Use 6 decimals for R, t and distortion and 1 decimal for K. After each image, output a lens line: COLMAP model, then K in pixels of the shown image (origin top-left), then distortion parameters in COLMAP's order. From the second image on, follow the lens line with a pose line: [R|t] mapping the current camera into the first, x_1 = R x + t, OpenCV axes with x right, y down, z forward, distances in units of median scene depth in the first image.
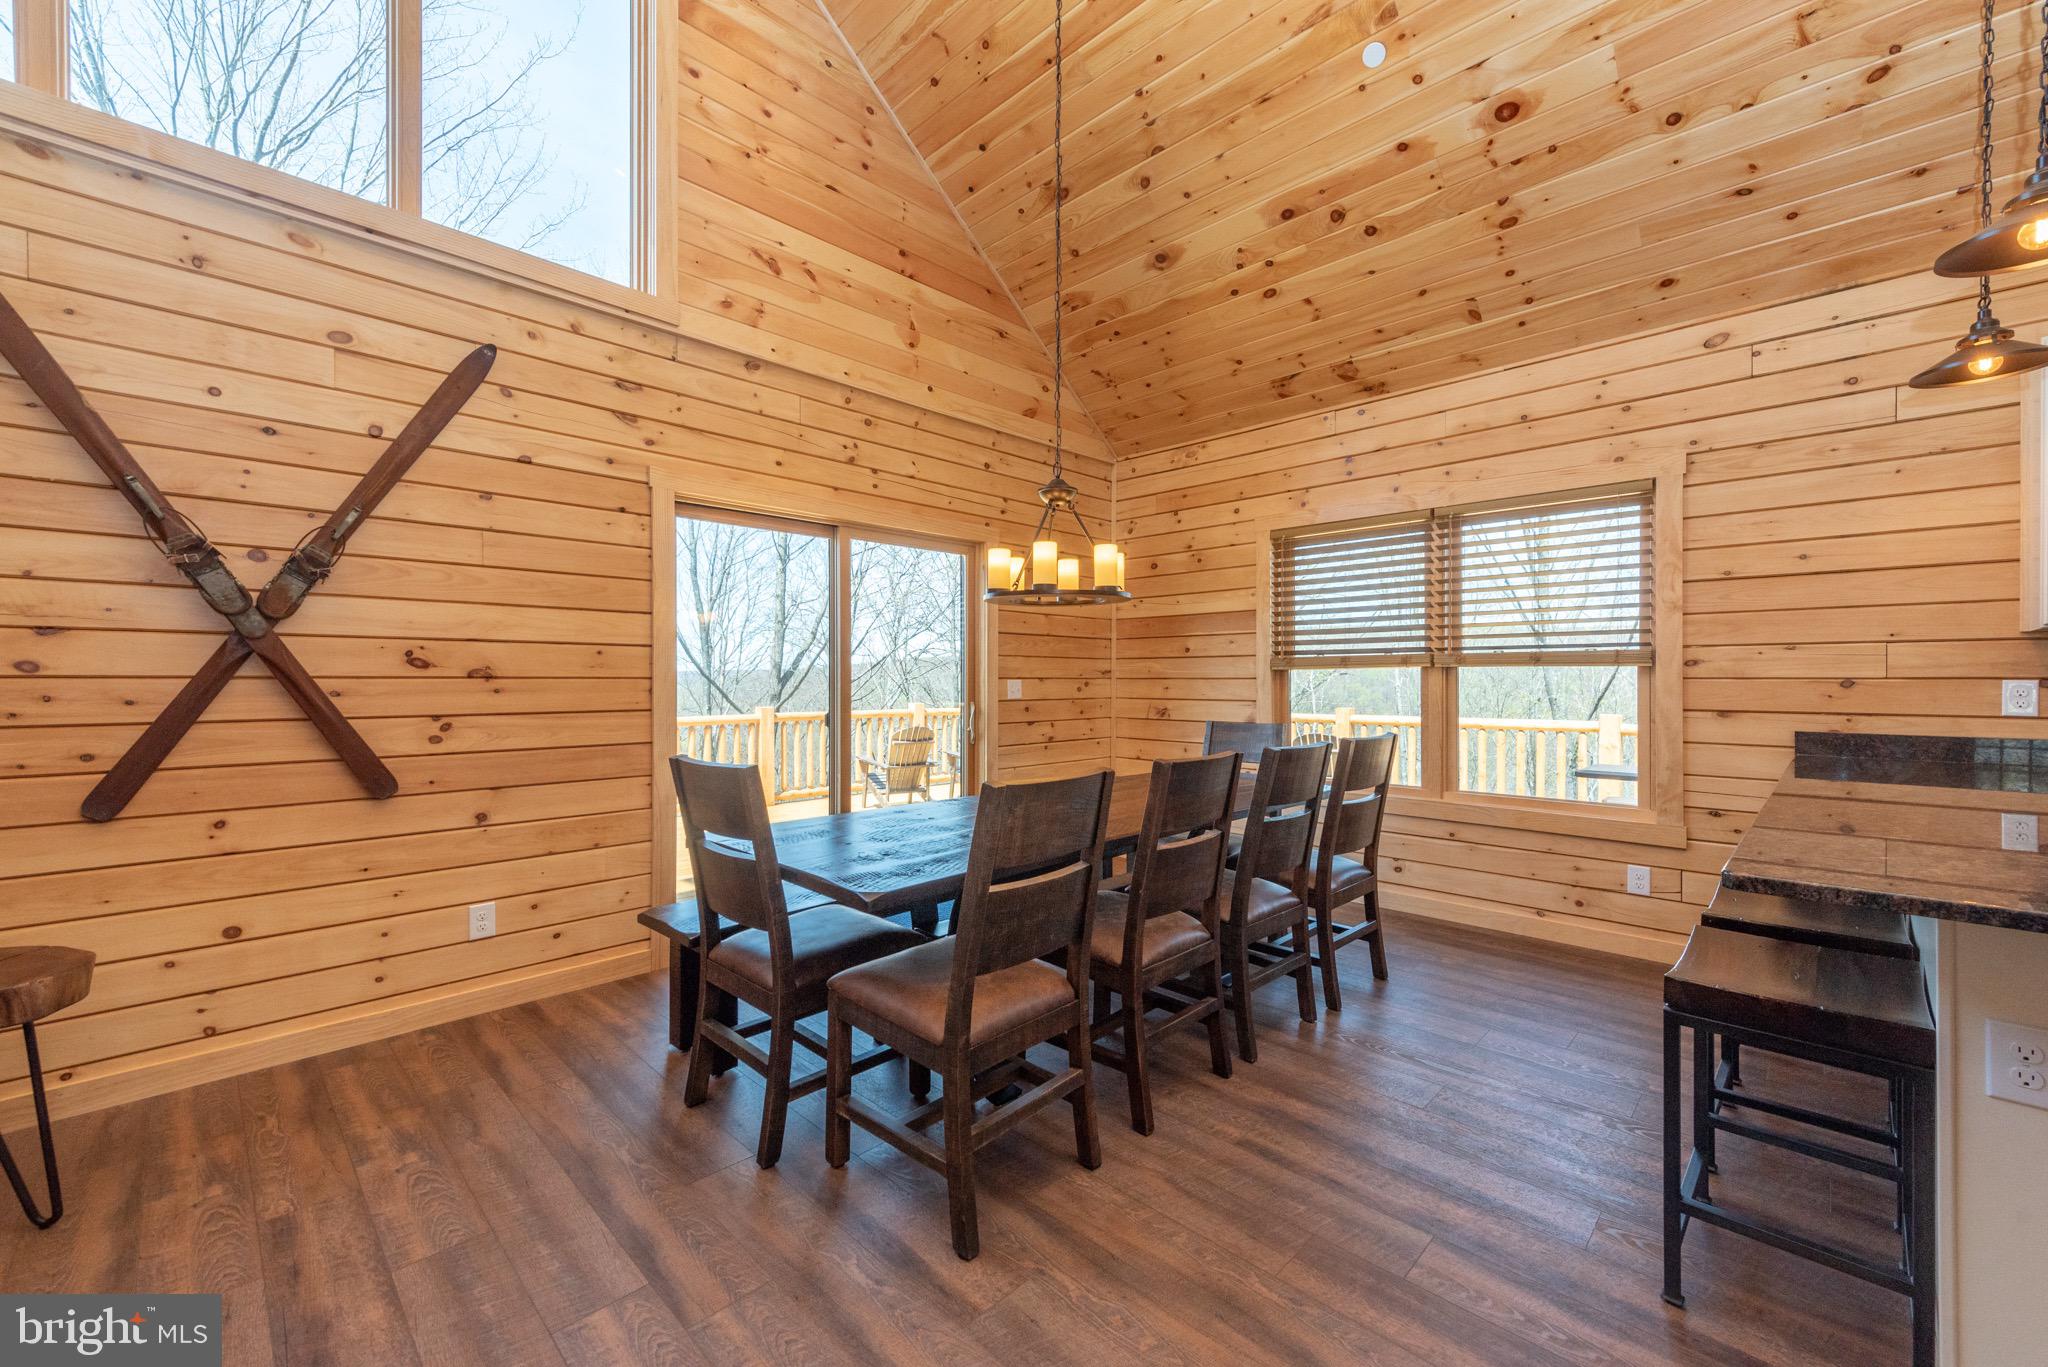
lens RADIAL K [[809.9, 0, 1028.0], [0, 809.9, 682.5], [0, 0, 1]] dist [0.000244, -0.000495]
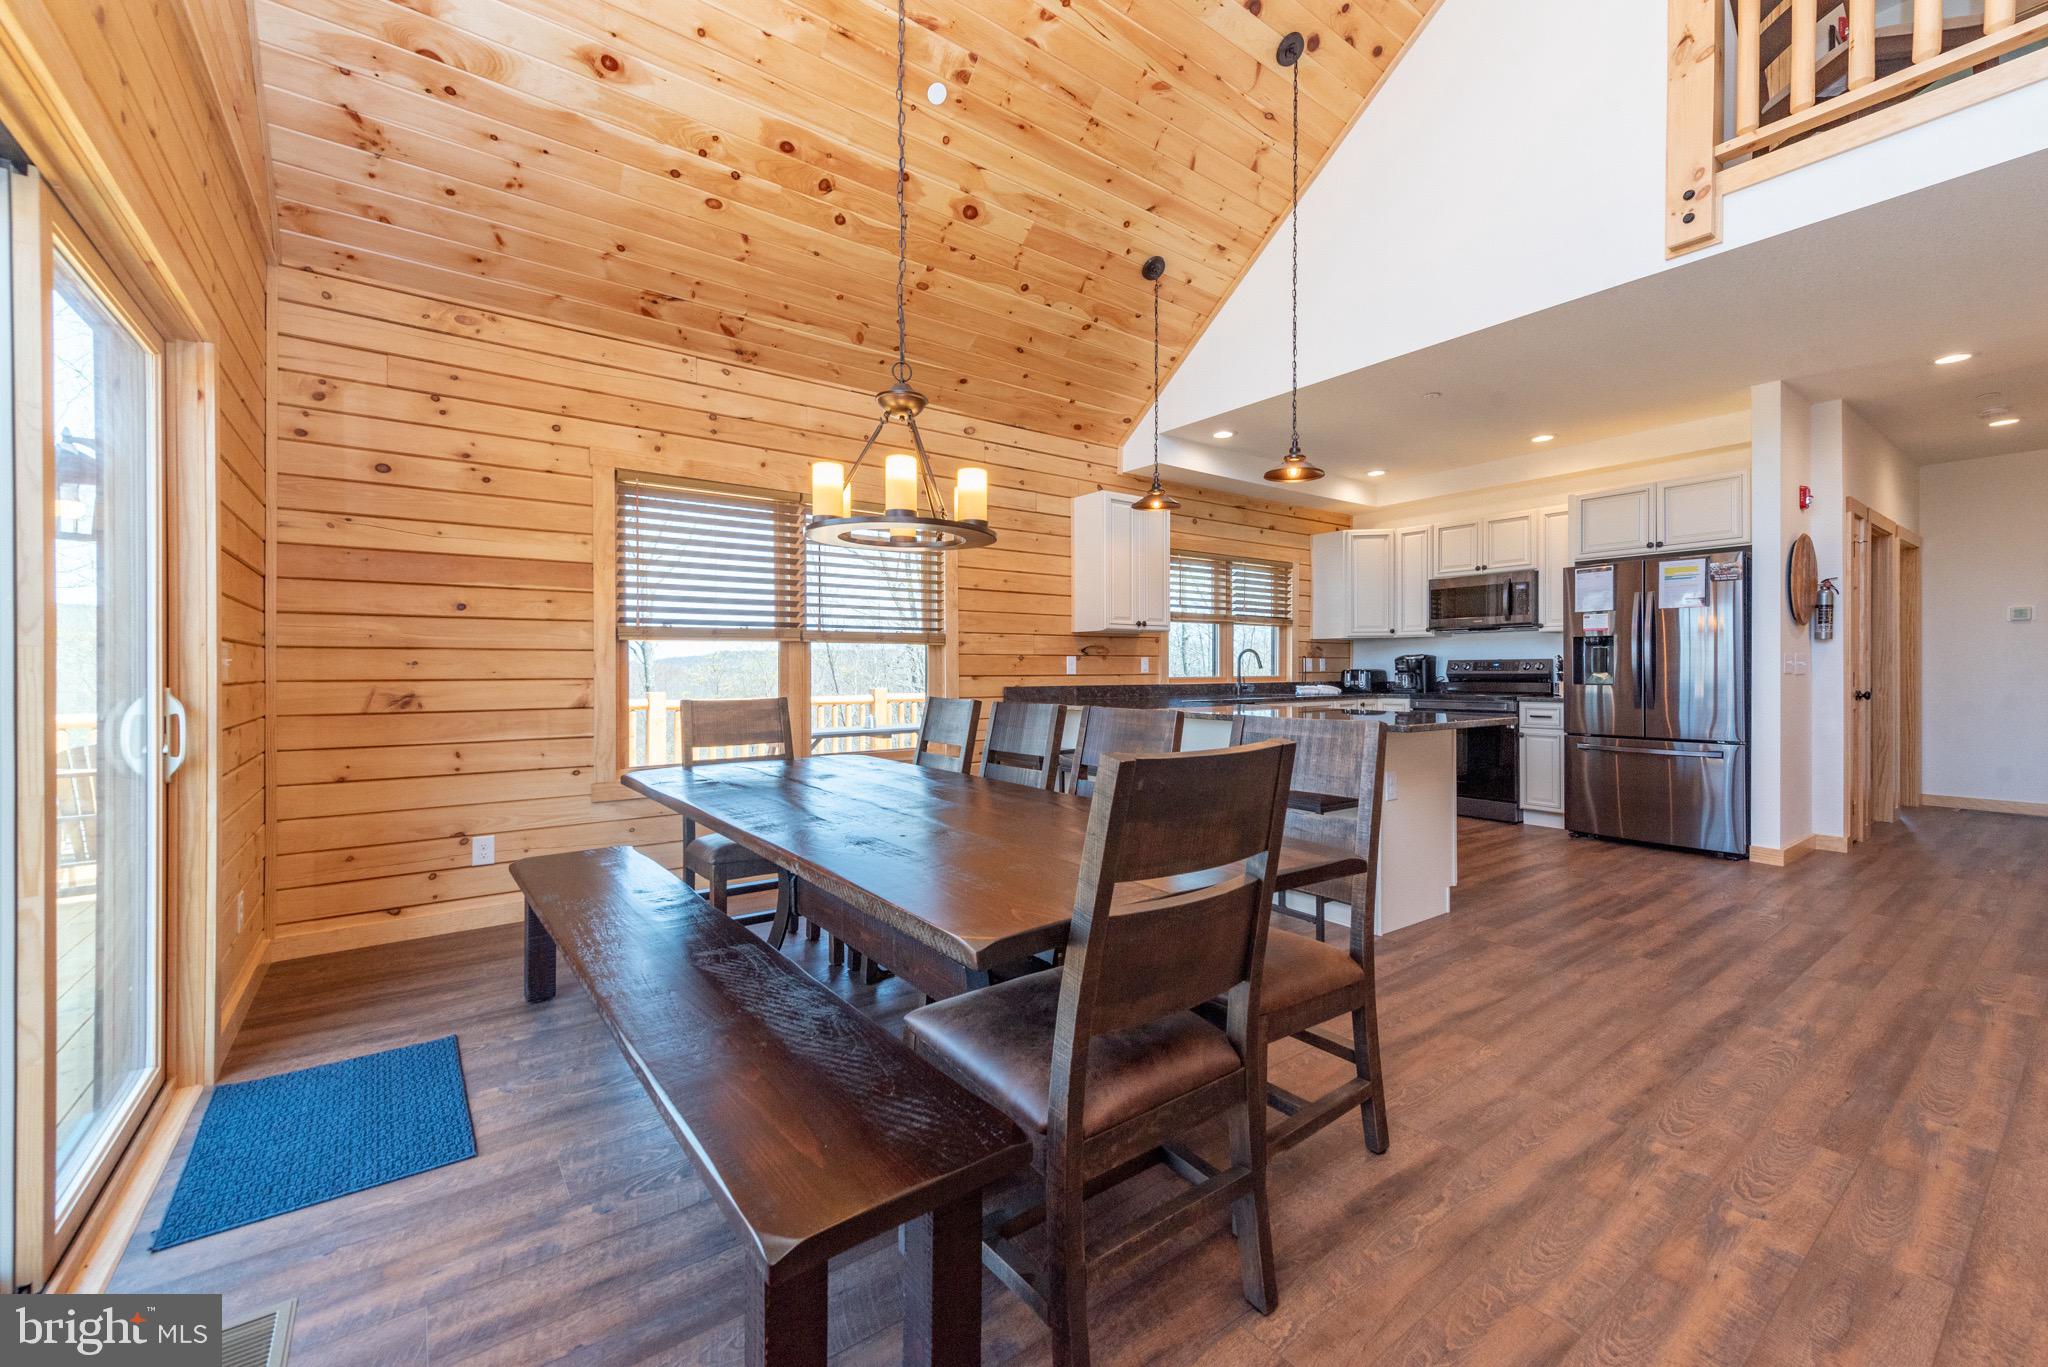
lens RADIAL K [[814.8, 0, 1032.8], [0, 814.8, 672.3], [0, 0, 1]] dist [0.002398, 0.000092]
pose [[0.149651, -0.004488, 0.988729, -0.558143], [0.005937, 0.999976, 0.003641, 0.020544], [-0.988721, 0.005325, 0.149674, 0.580642]]
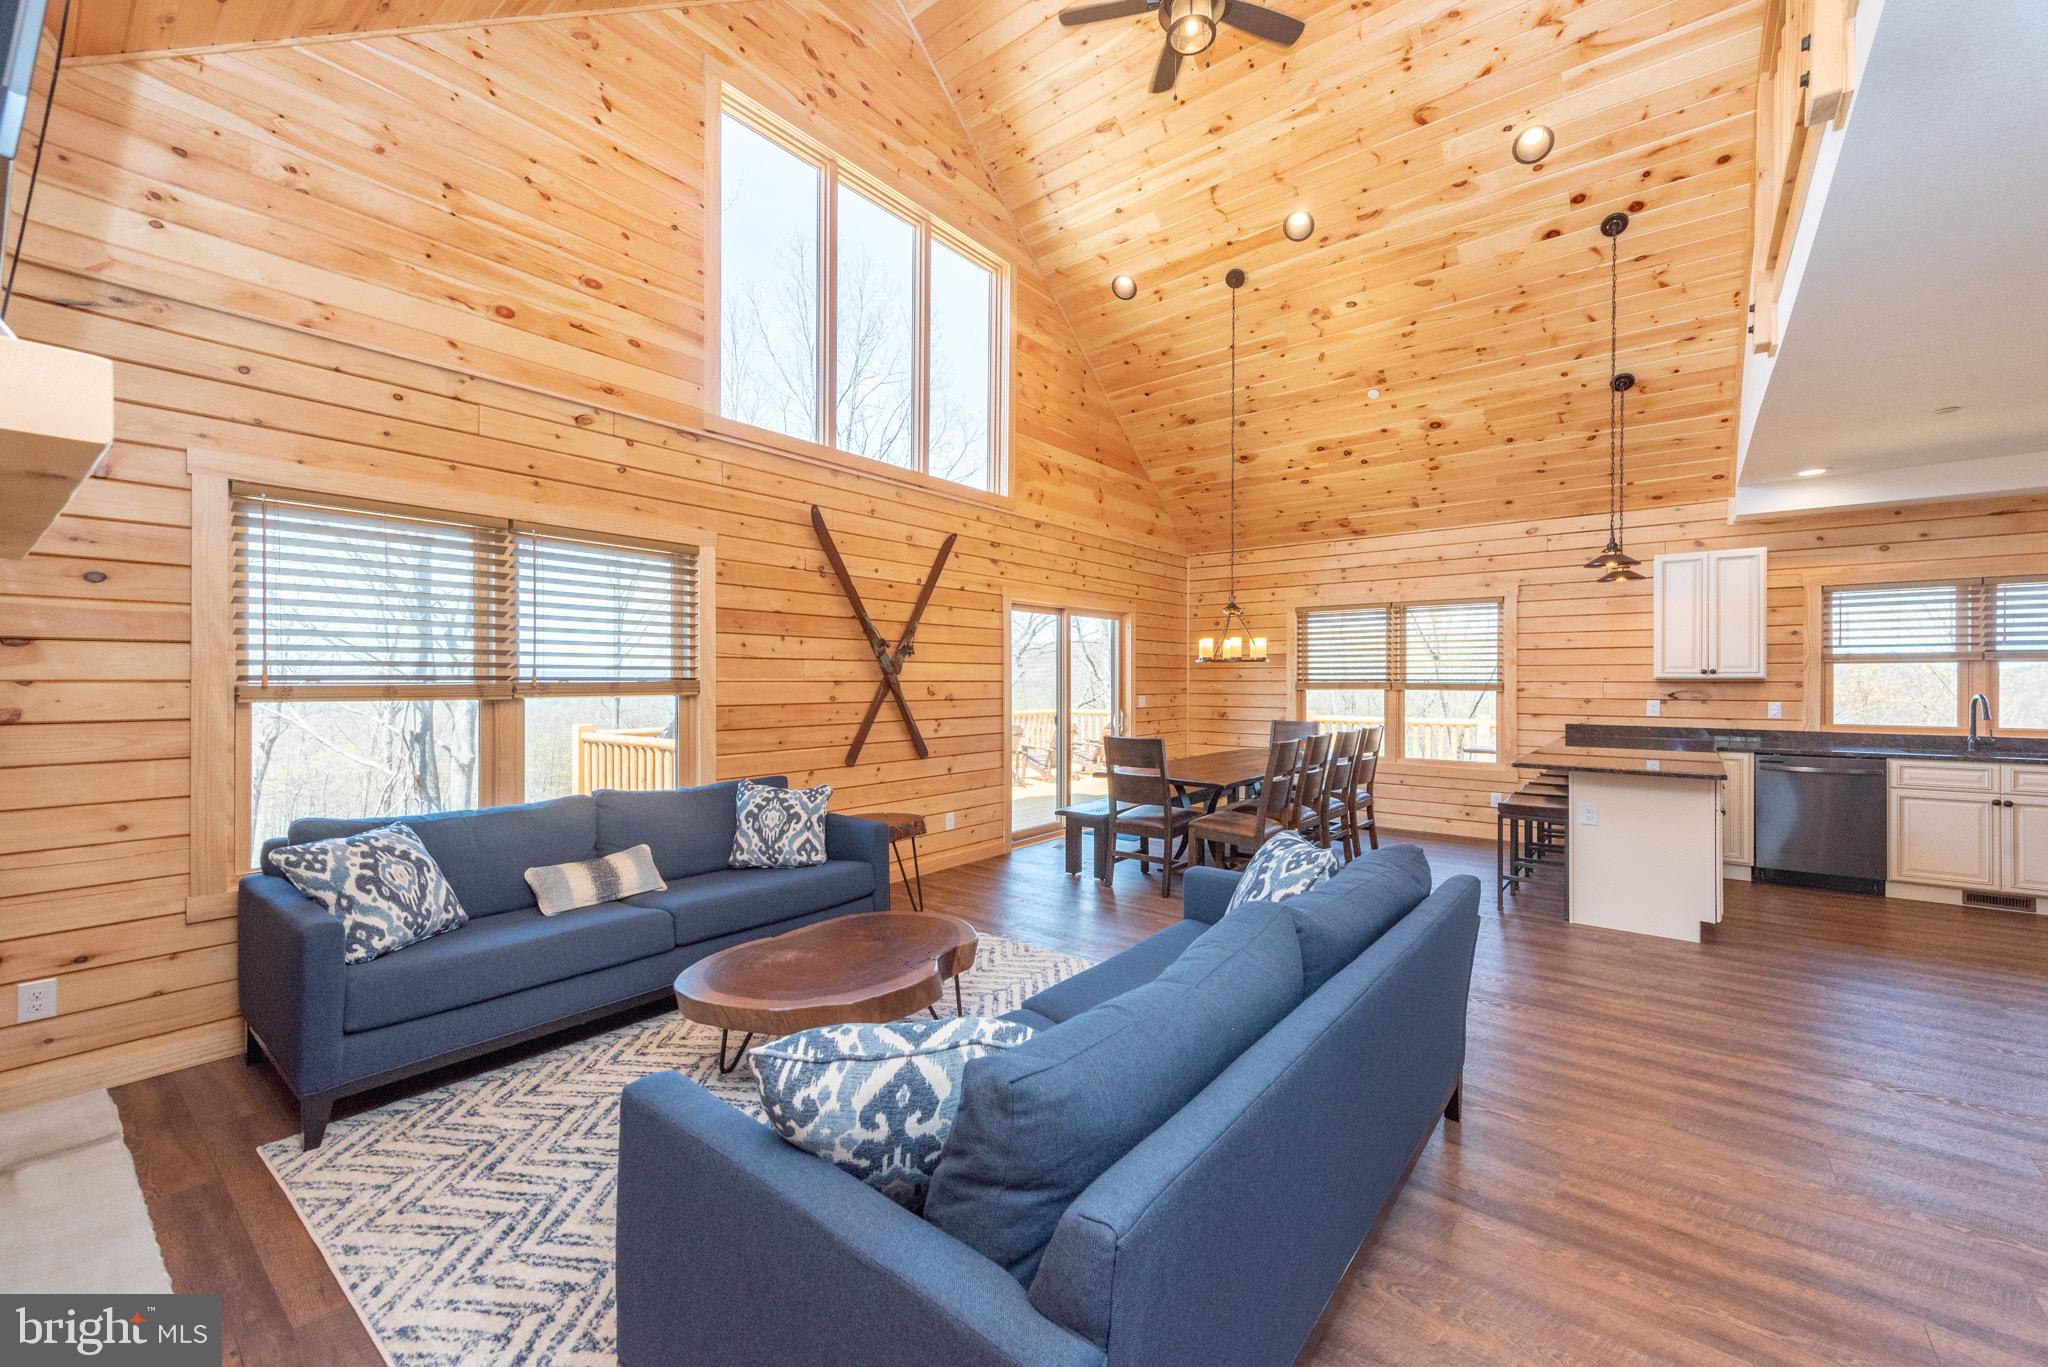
lens RADIAL K [[799.1, 0, 1024.0], [0, 799.1, 683.5], [0, 0, 1]] dist [0.000661, 0.000048]
pose [[0.995594, 0.000209, 0.093768, -0.528955], [-0.000278, 1.000000, 0.000725, -0.037351], [-0.093768, -0.000748, 0.995594, -0.765713]]
